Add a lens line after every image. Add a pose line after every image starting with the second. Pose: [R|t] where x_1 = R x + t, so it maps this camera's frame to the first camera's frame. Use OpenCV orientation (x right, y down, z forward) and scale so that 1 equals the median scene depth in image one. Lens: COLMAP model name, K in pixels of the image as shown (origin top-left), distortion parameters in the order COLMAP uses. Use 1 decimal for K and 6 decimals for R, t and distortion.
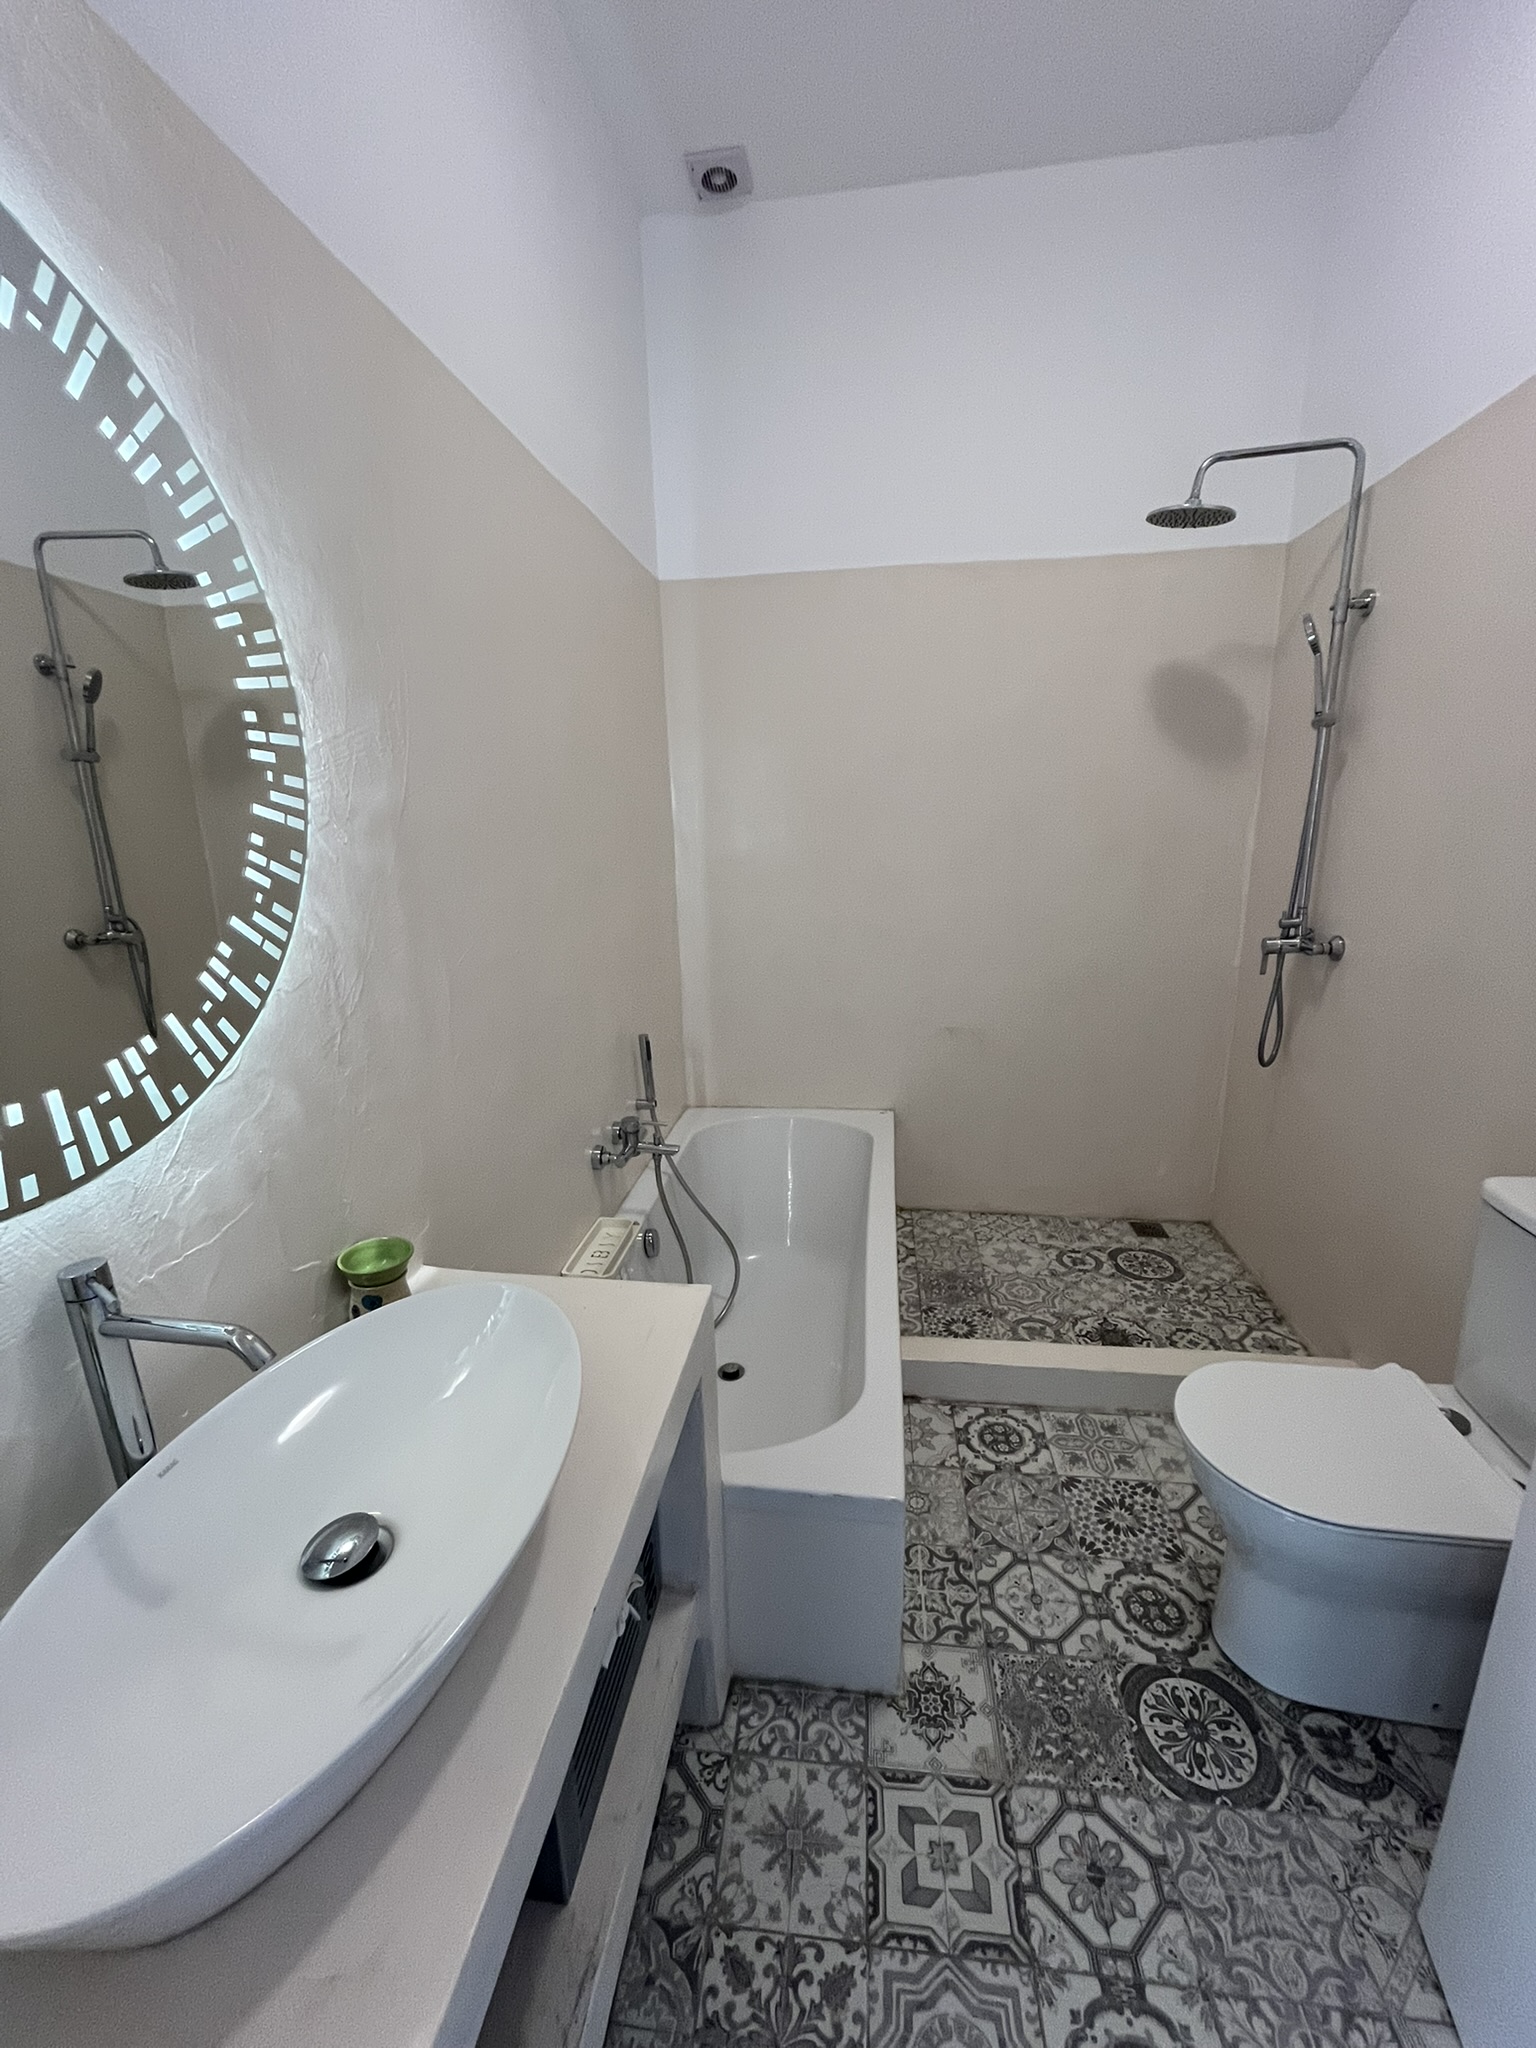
lens RADIAL K [[829.3, 0, 761.0], [0, 829.3, 1020.7], [0, 0, 1]] dist [-0.002994, 0.000134]
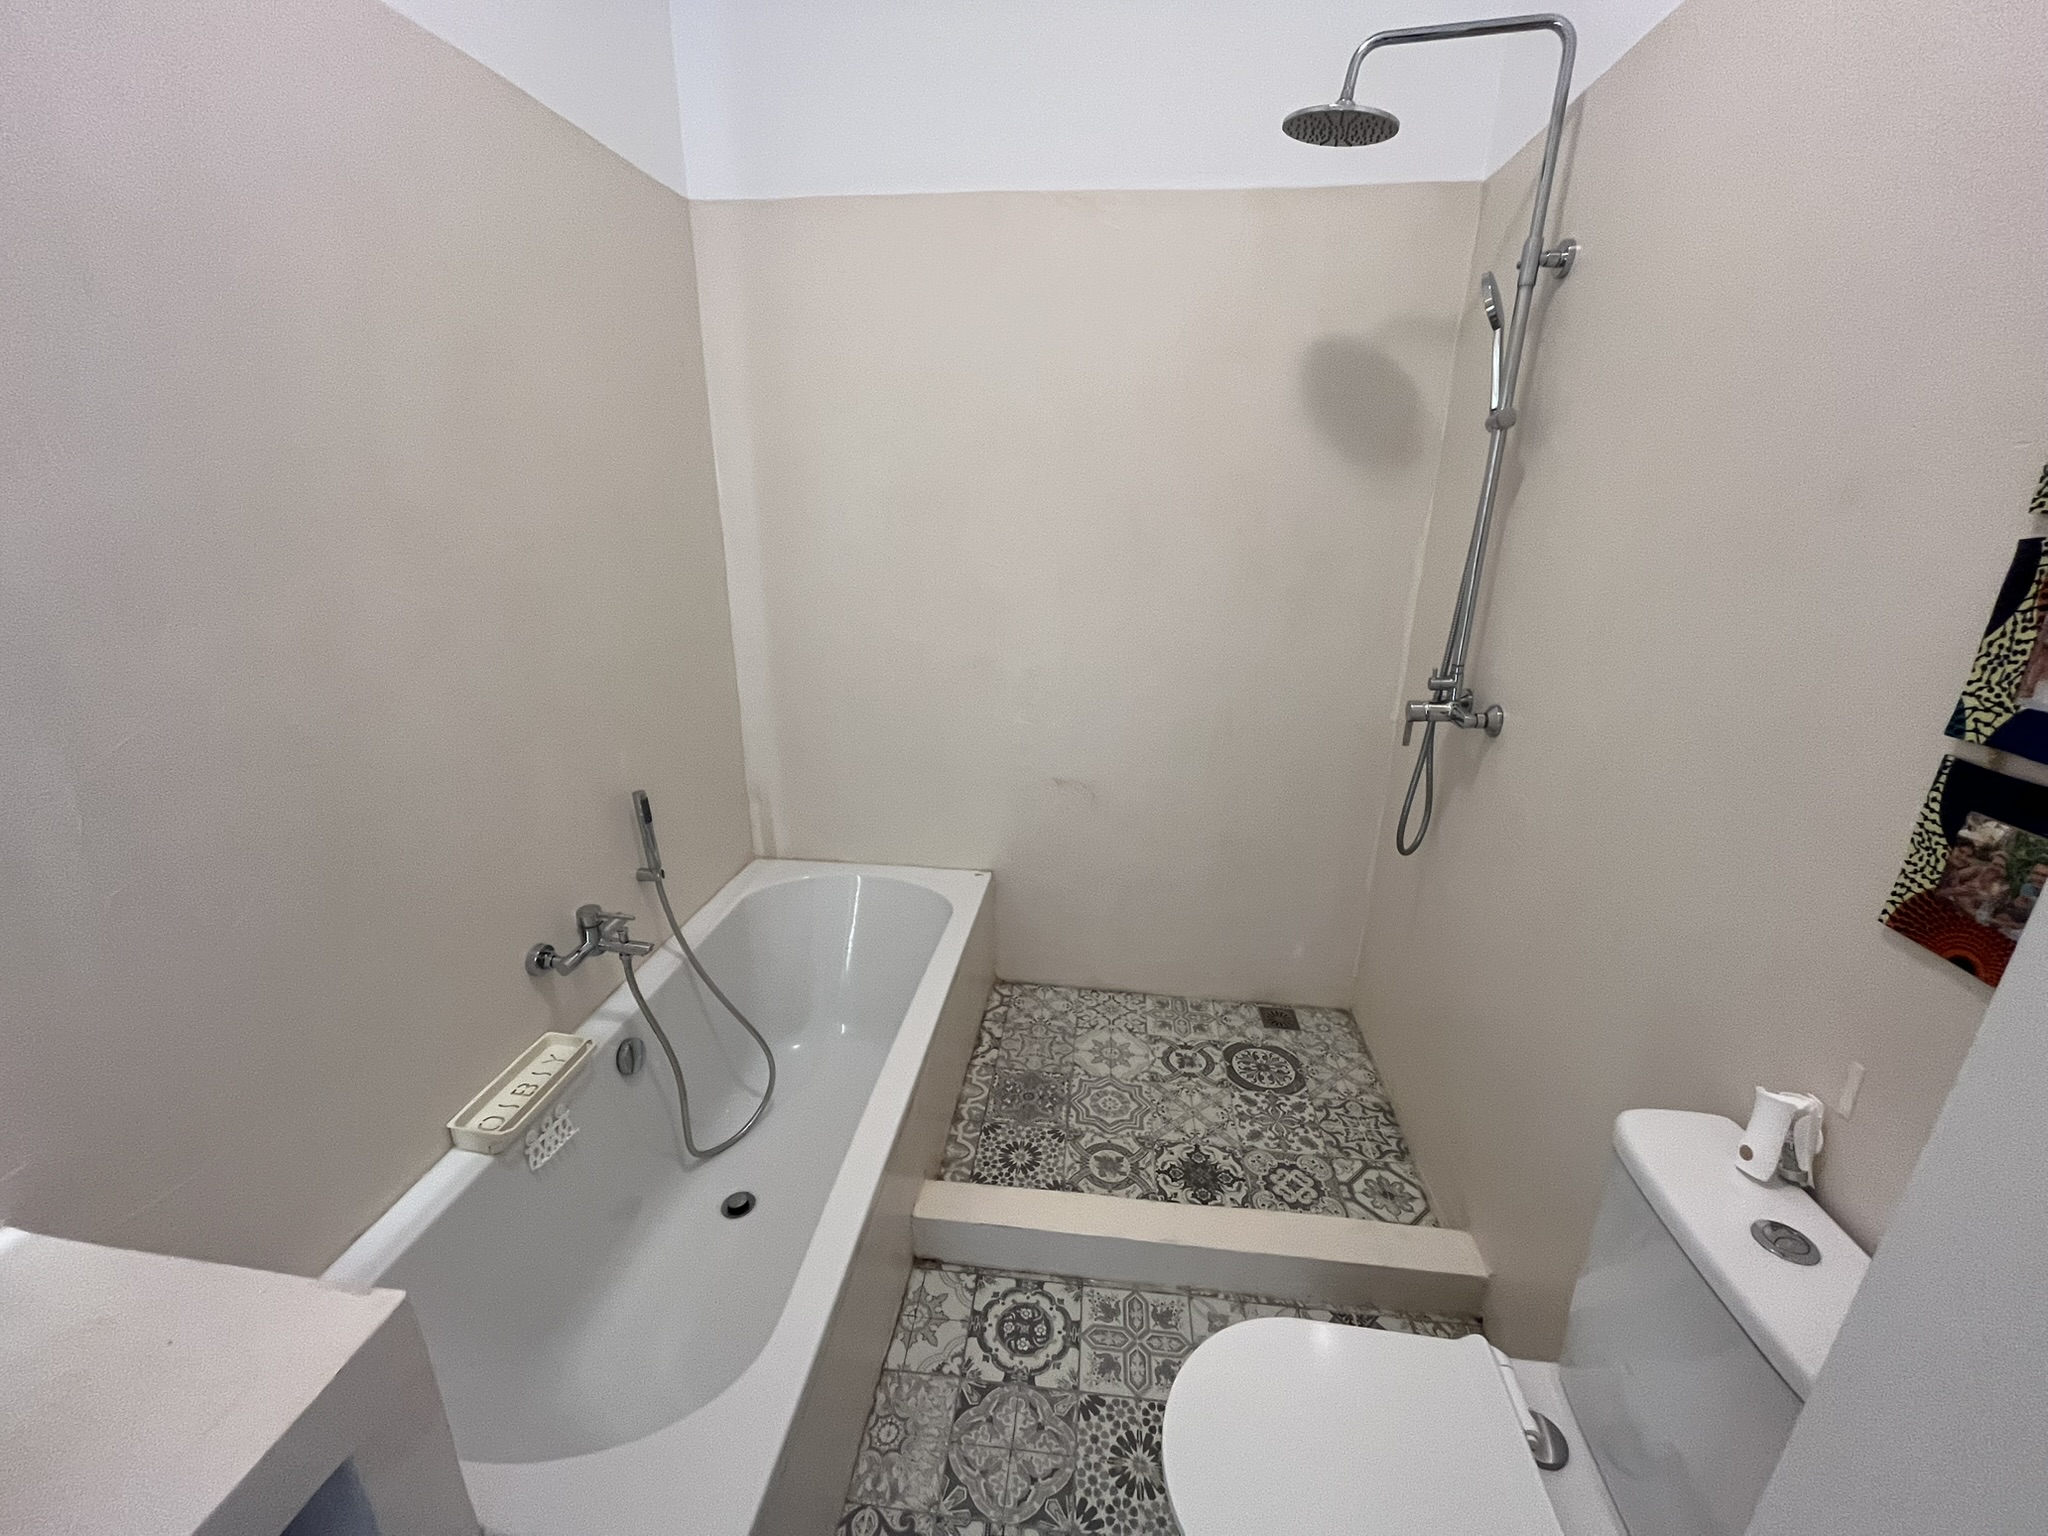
lens RADIAL K [[829.3, 0, 1017.5], [0, 829.3, 770.0], [0, 0, 1]] dist [-0.002994, 0.000134]
pose [[0.999198, 0.030873, 0.025492, 0.254341], [-0.032773, 0.996428, 0.077822, -0.098138], [-0.022998, -0.078595, 0.996641, 0.254827]]
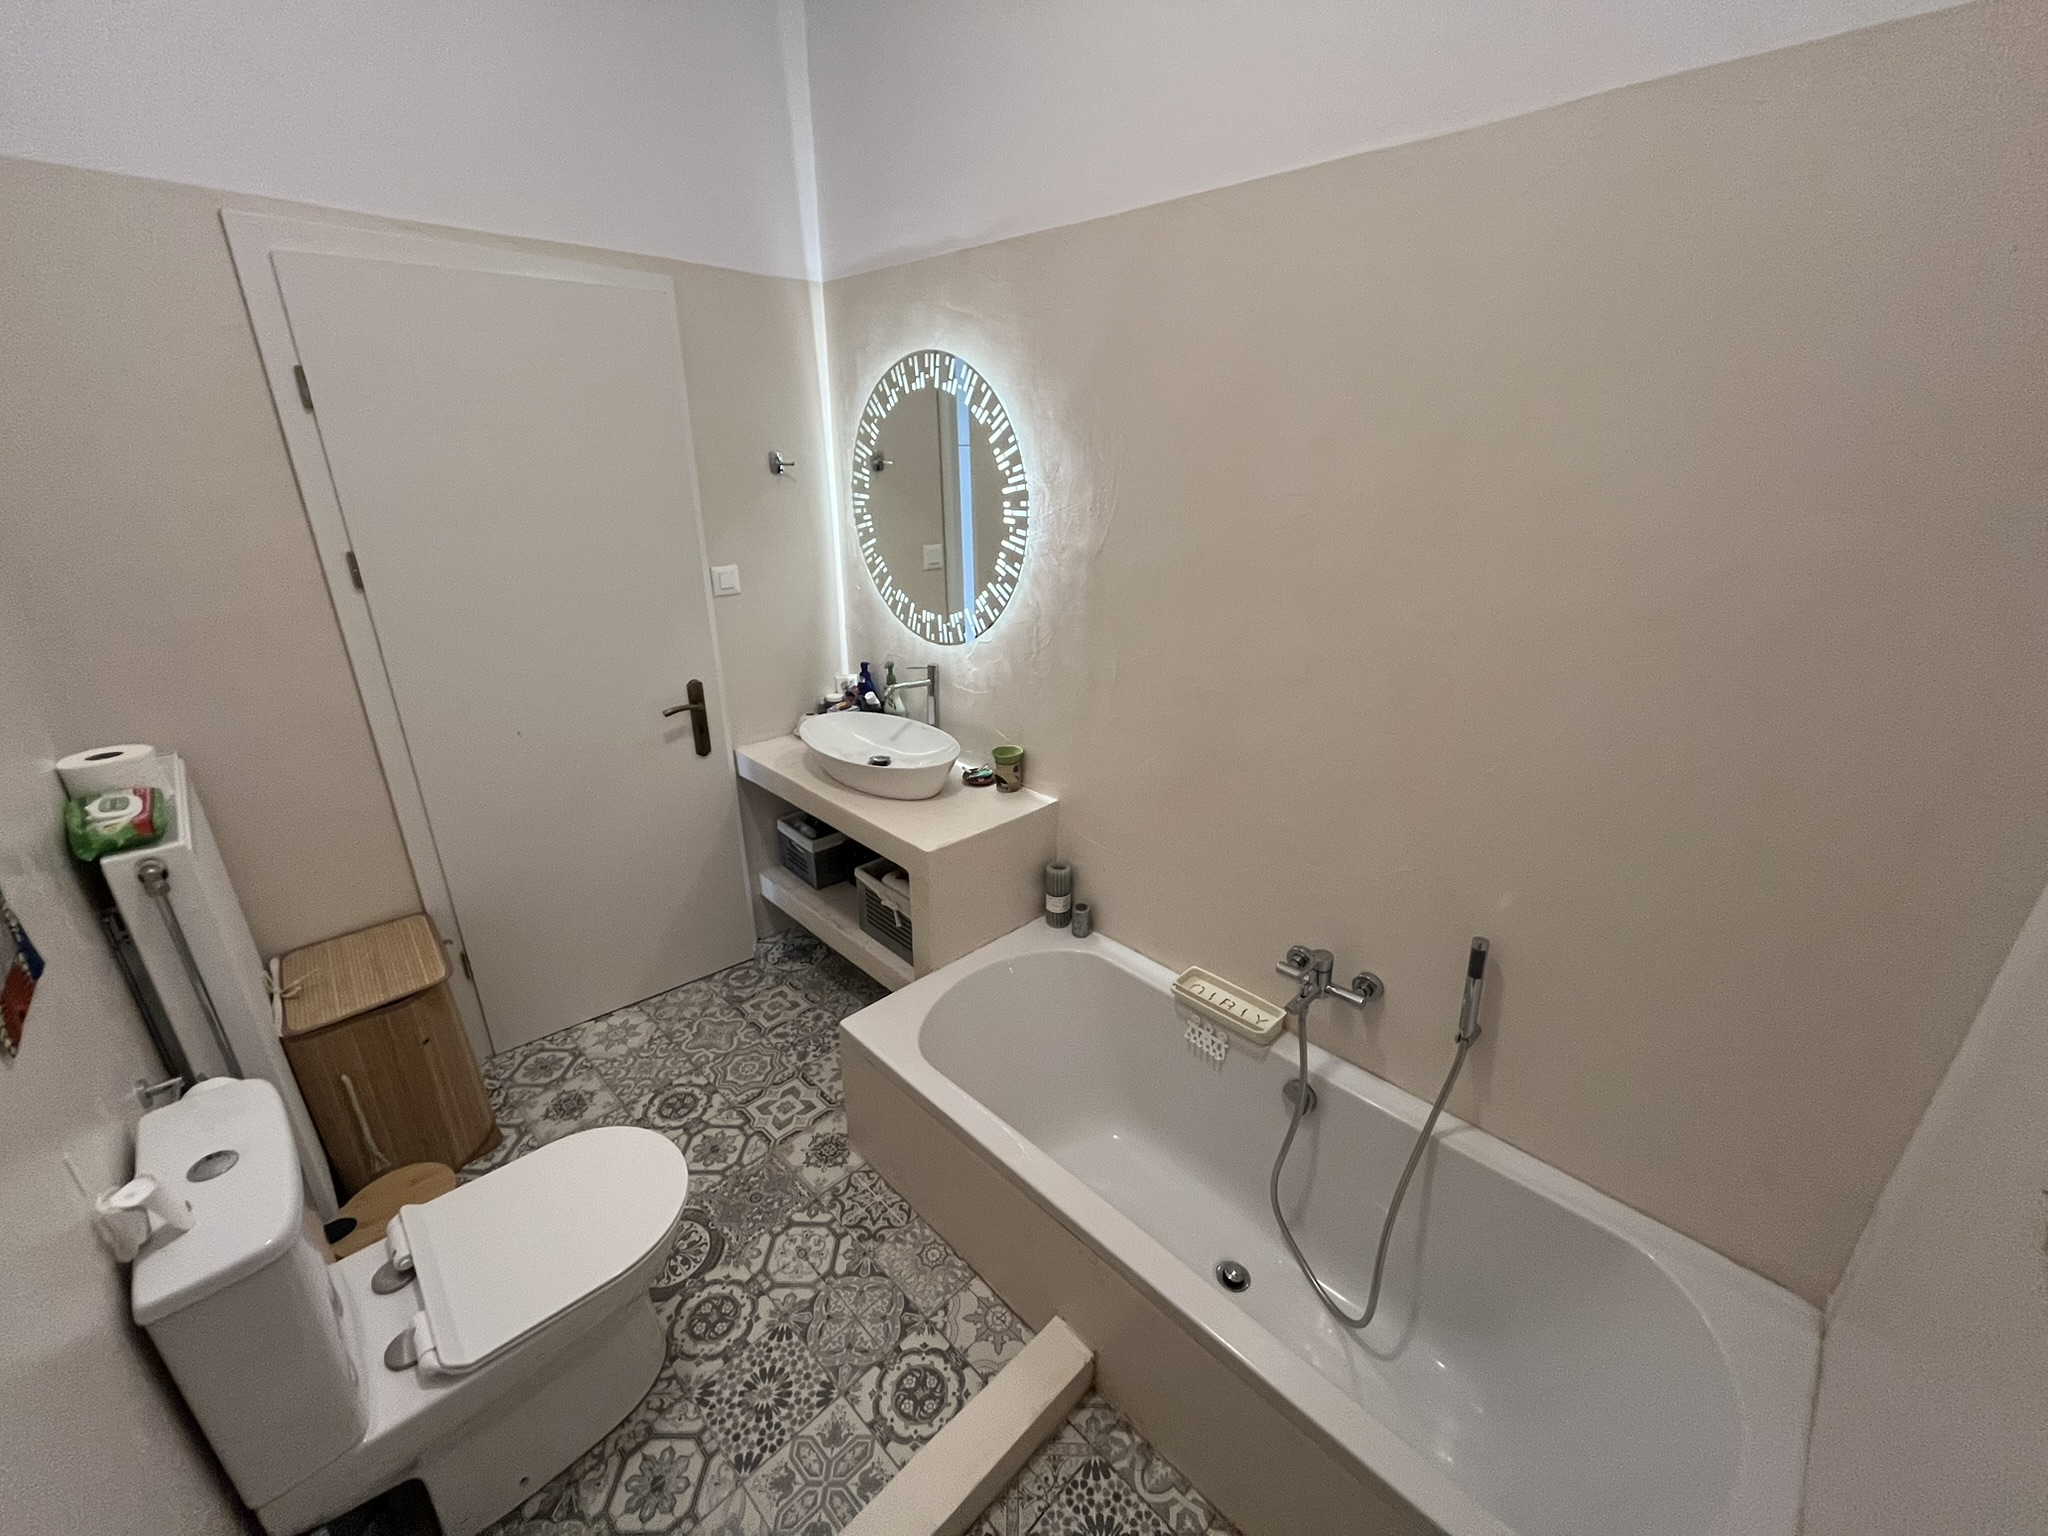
lens RADIAL K [[829.3, 0, 1024.8], [0, 829.3, 761.4], [0, 0, 1]] dist [-0.002994, 0.000134]
pose [[-0.607728, 0.302013, -0.734476, 0.659607], [-0.175815, 0.850747, 0.495297, -0.463601], [0.774439, 0.430138, -0.463924, 1.231116]]
